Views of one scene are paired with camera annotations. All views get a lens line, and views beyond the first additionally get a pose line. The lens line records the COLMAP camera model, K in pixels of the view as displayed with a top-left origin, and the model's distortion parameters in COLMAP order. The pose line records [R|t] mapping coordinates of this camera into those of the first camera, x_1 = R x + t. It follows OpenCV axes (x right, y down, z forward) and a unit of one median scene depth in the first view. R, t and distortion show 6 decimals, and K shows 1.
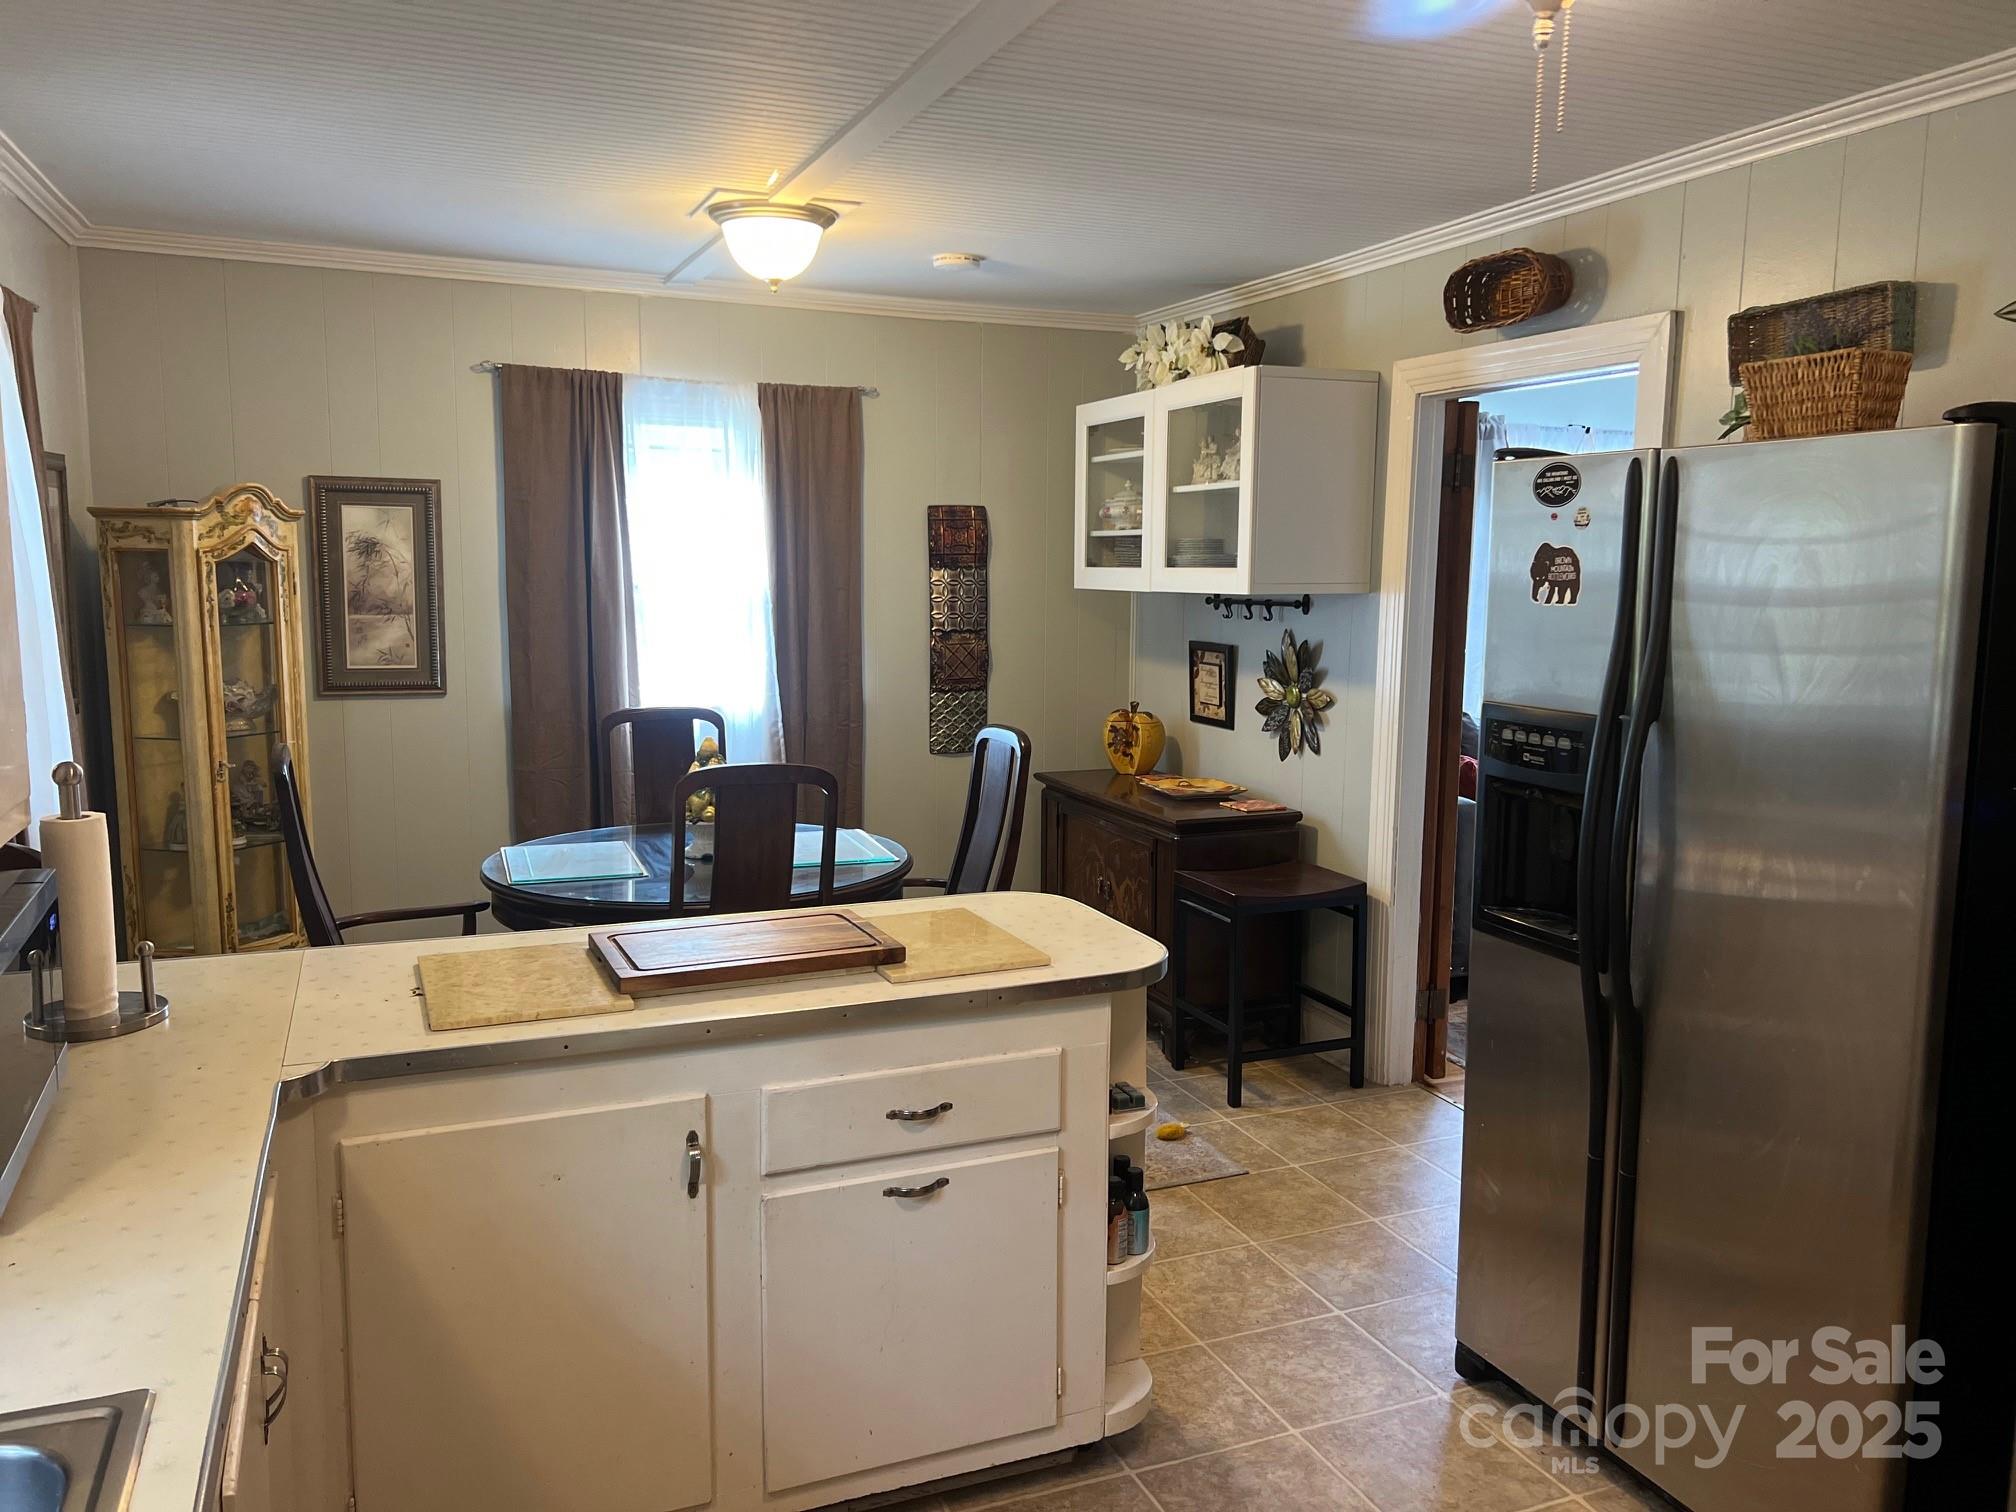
lens RADIAL K [[1517.0, 0, 1012.6], [0, 1517.0, 754.8], [0, 0, 1]] dist [0.032141, -0.037091]
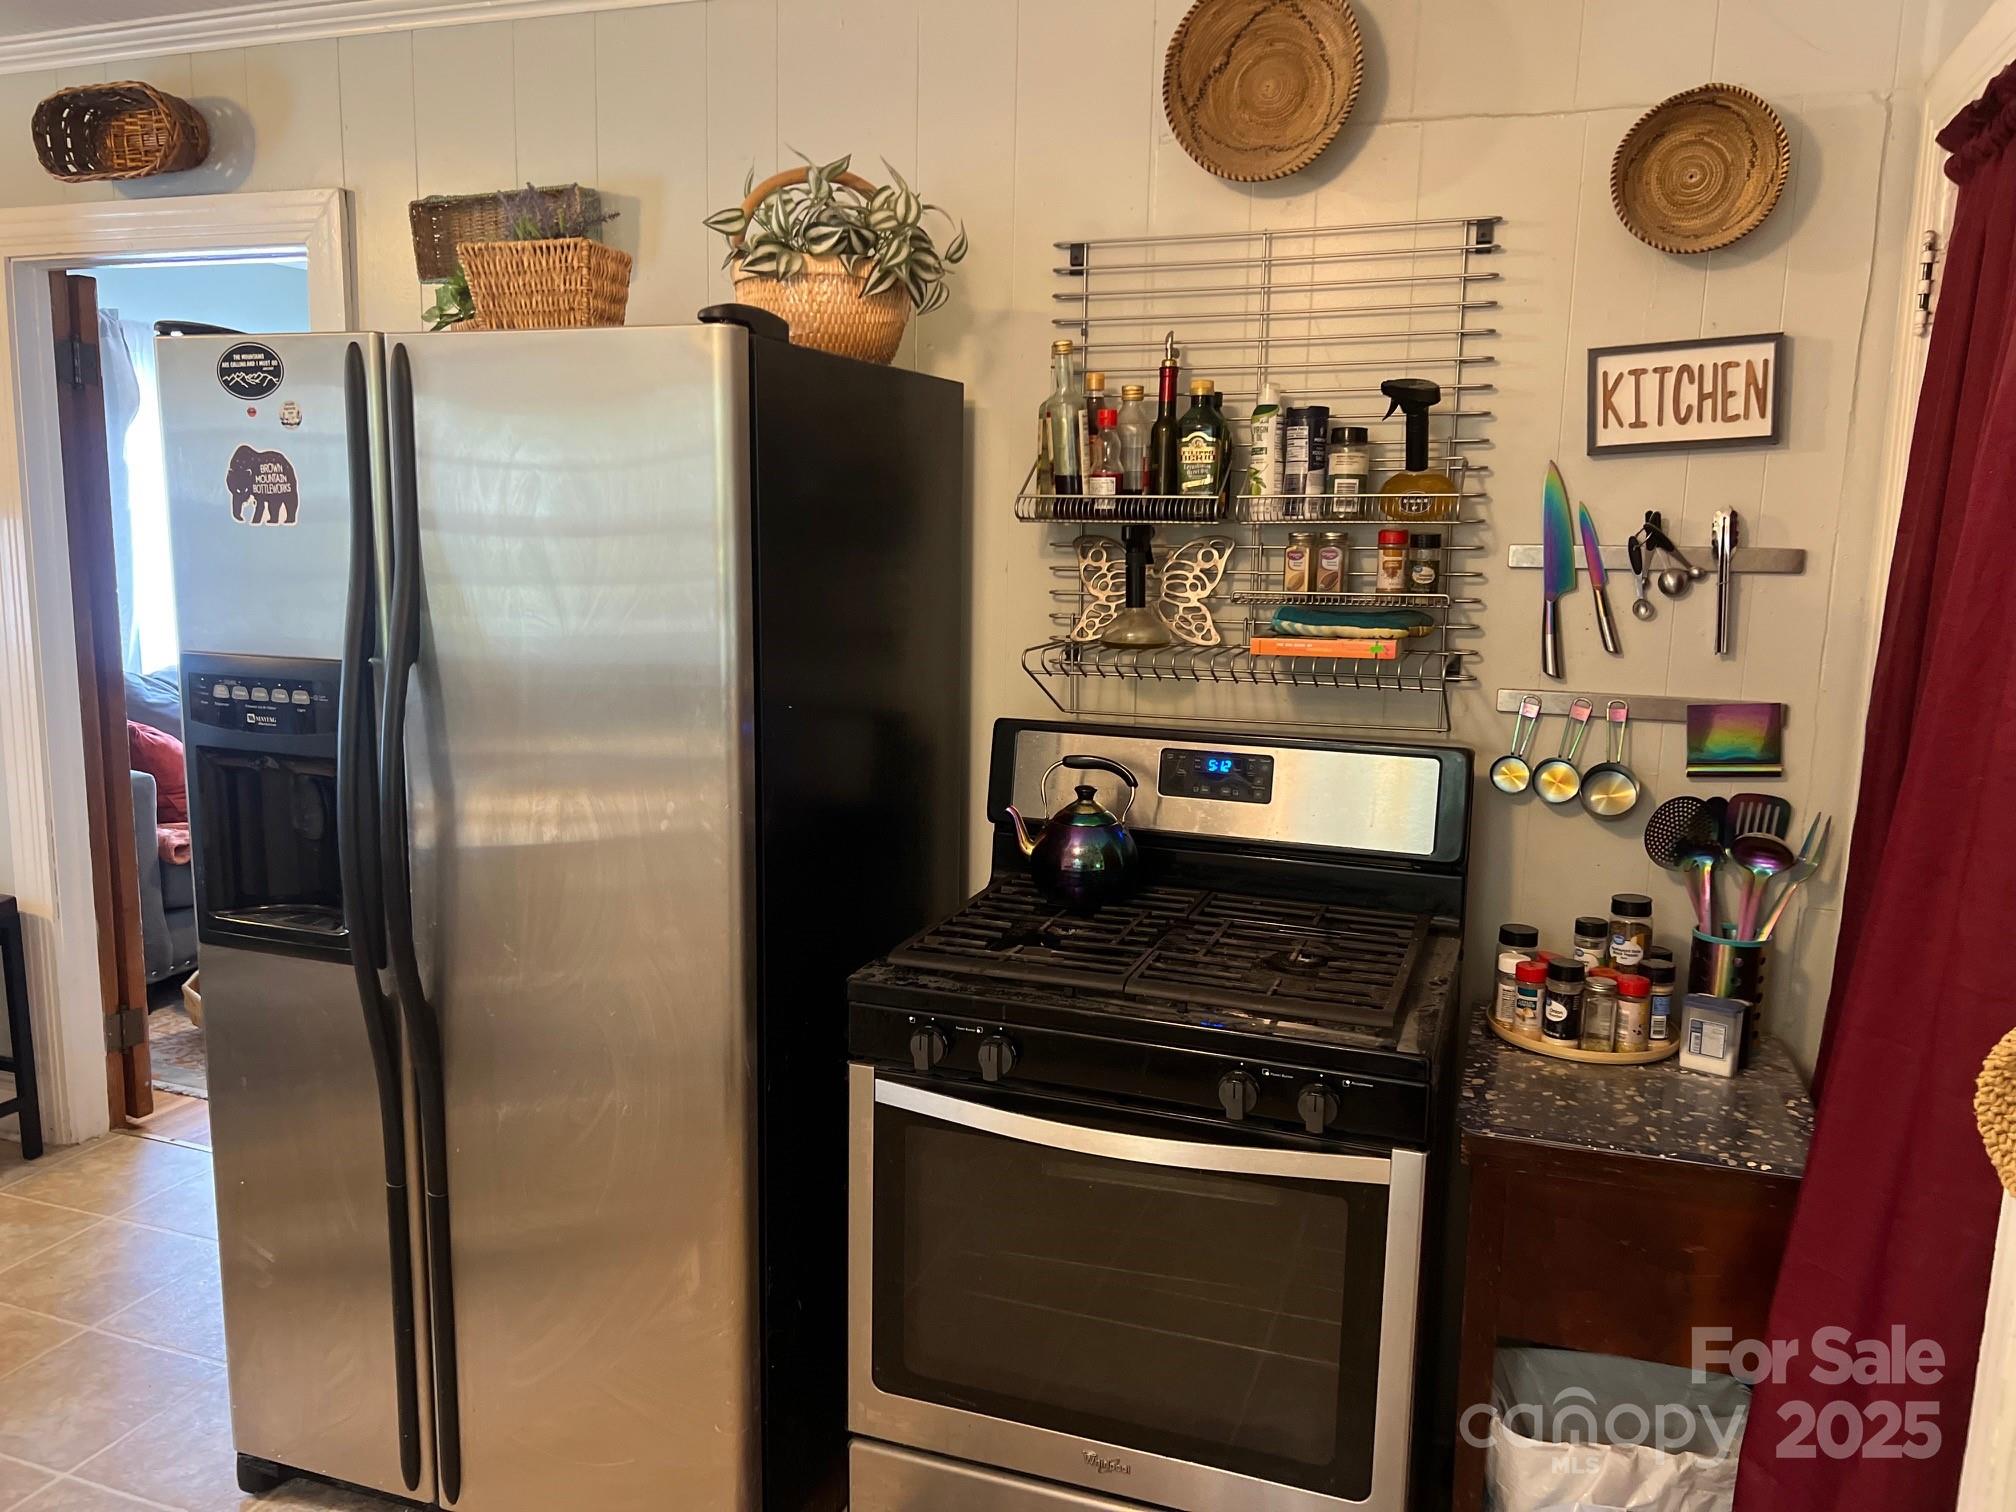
lens RADIAL K [[1517.0, 0, 1010.9], [0, 1517.0, 752.6], [0, 0, 1]] dist [0.032141, -0.037091]
pose [[0.669145, -0.112838, 0.734515, 0.016799], [0.083889, 0.993557, 0.076210, -0.007791], [-0.738381, 0.010622, 0.674300, 0.165870]]
